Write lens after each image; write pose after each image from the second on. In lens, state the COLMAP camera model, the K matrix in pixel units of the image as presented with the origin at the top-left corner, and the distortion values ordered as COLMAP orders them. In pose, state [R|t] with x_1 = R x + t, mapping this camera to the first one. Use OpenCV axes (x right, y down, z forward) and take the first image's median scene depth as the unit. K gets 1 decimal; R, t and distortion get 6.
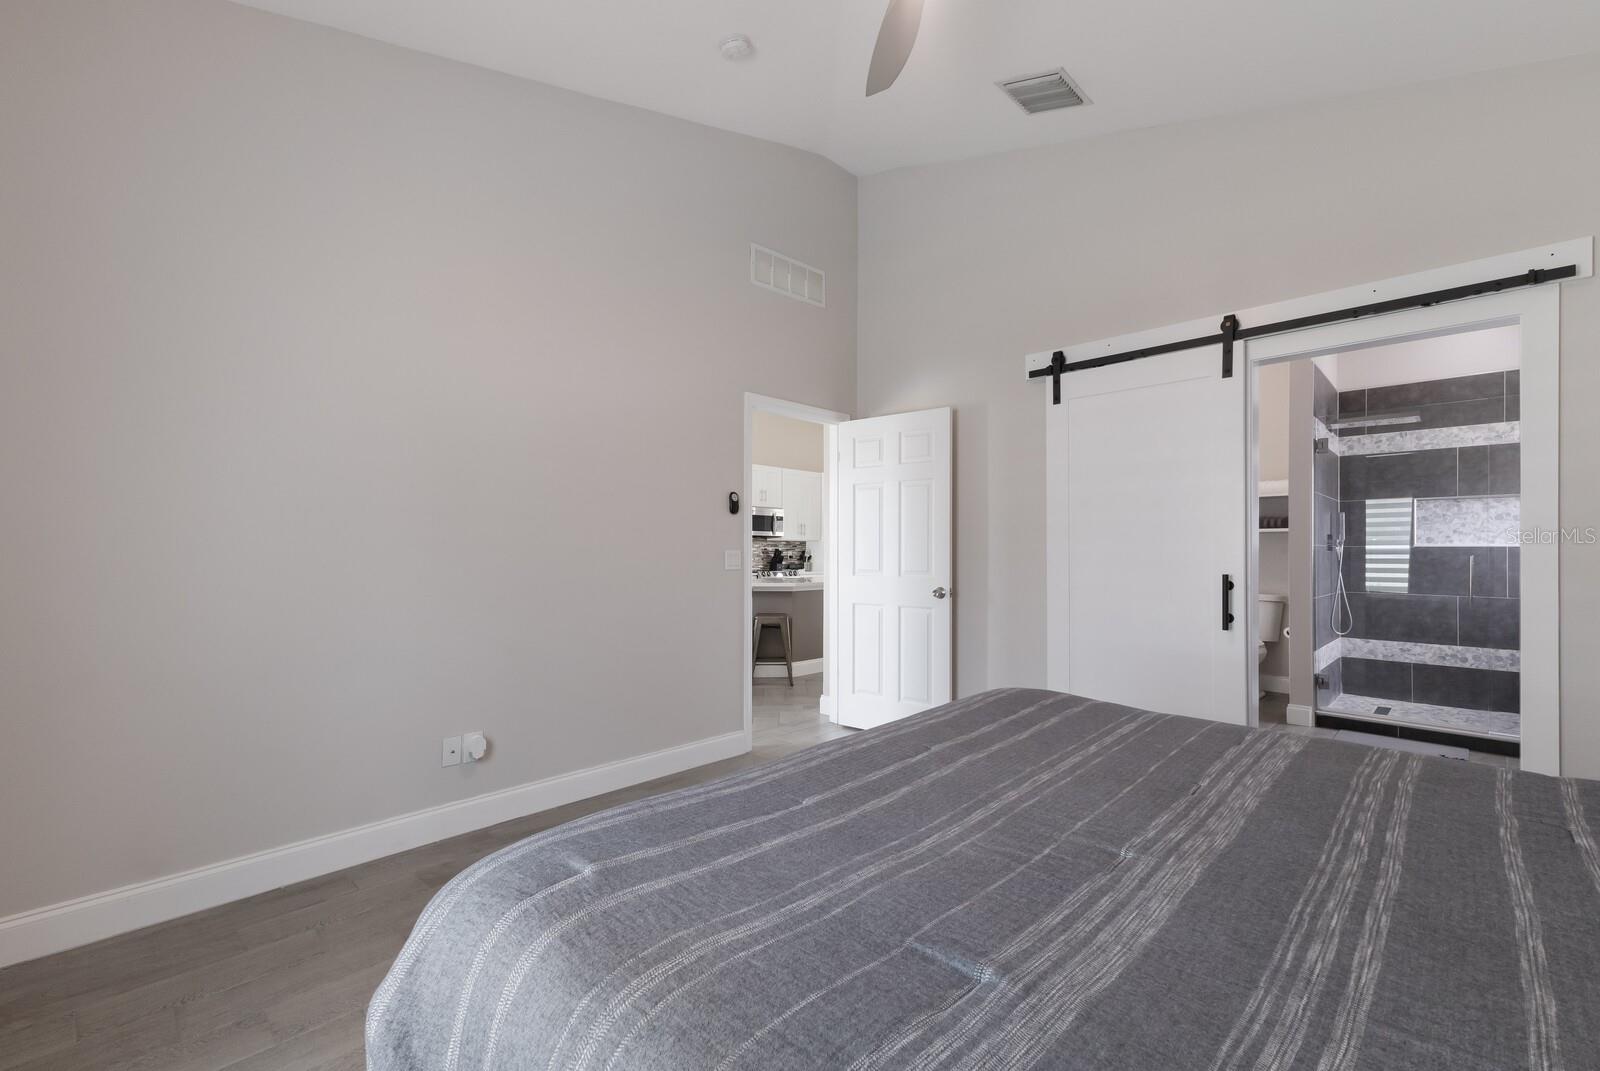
lens RADIAL K [[686.3, 0, 790.6], [0, 686.3, 540.7], [0, 0, 1]] dist [0.022244, -0.003089]
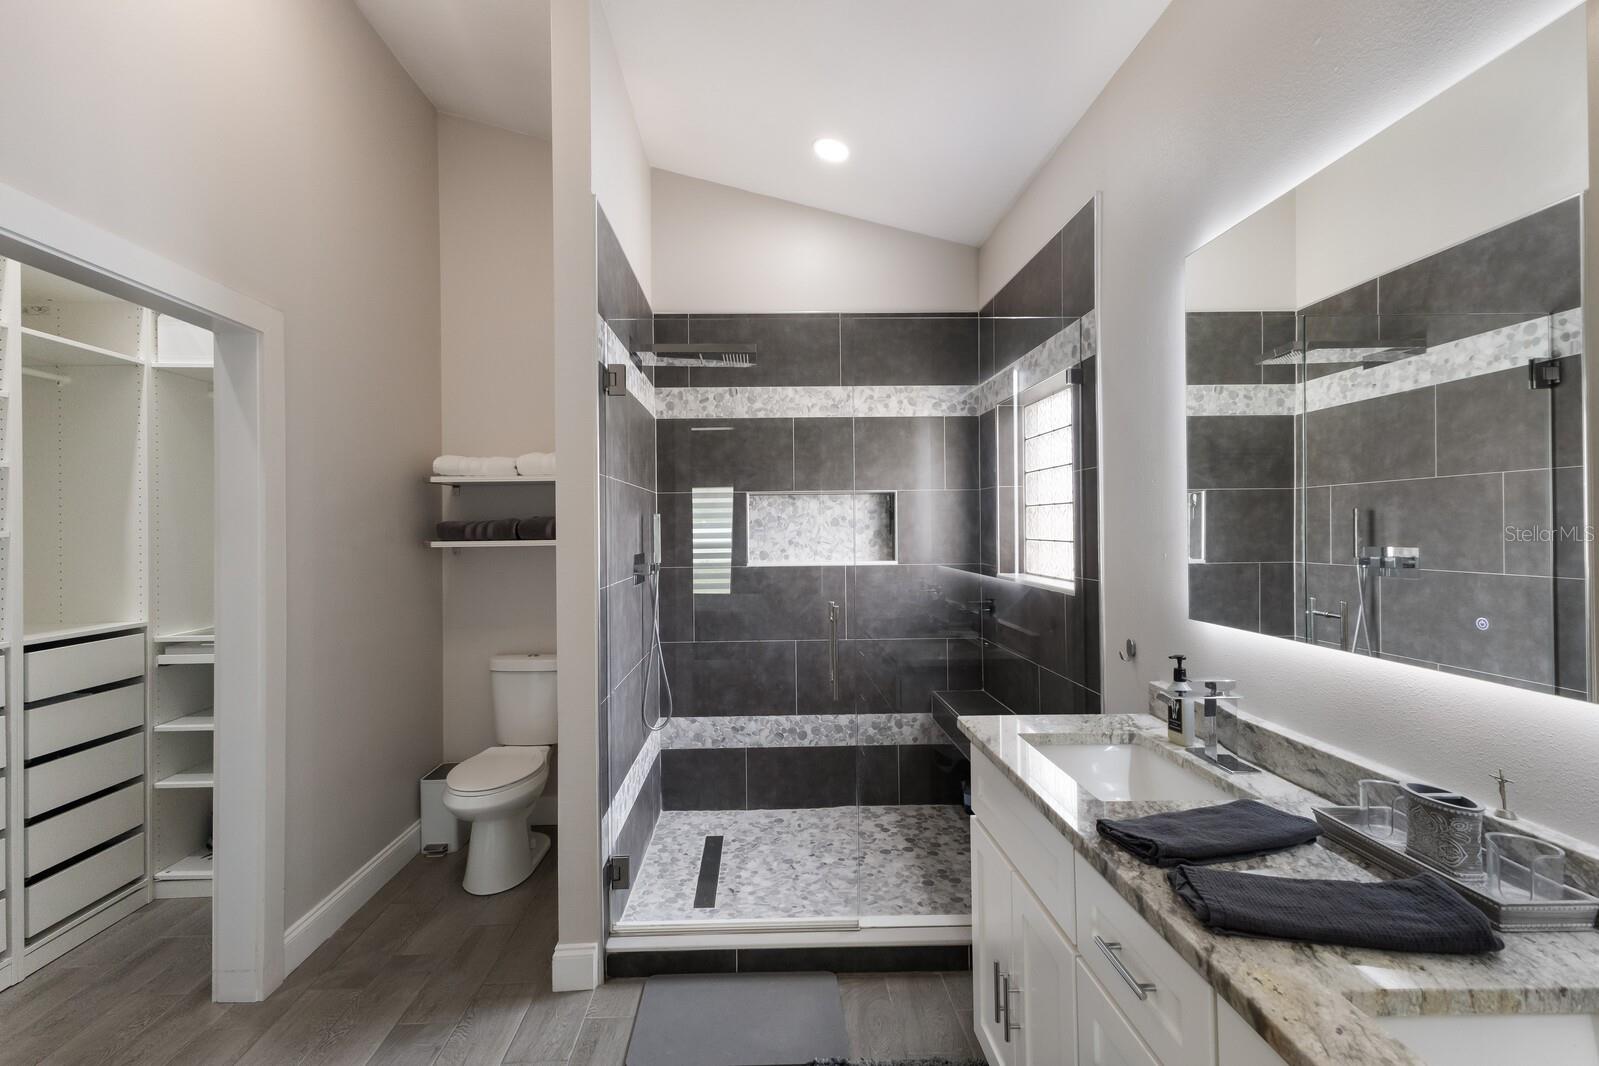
lens RADIAL K [[685.9, 0, 790.4], [0, 685.9, 523.3], [0, 0, 1]] dist [0.022244, -0.003089]
pose [[0.679234, -0.012321, 0.733818, 0.462238], [0.007128, 0.999923, 0.010191, -0.038492], [-0.733887, -0.001691, 0.679269, 0.547131]]
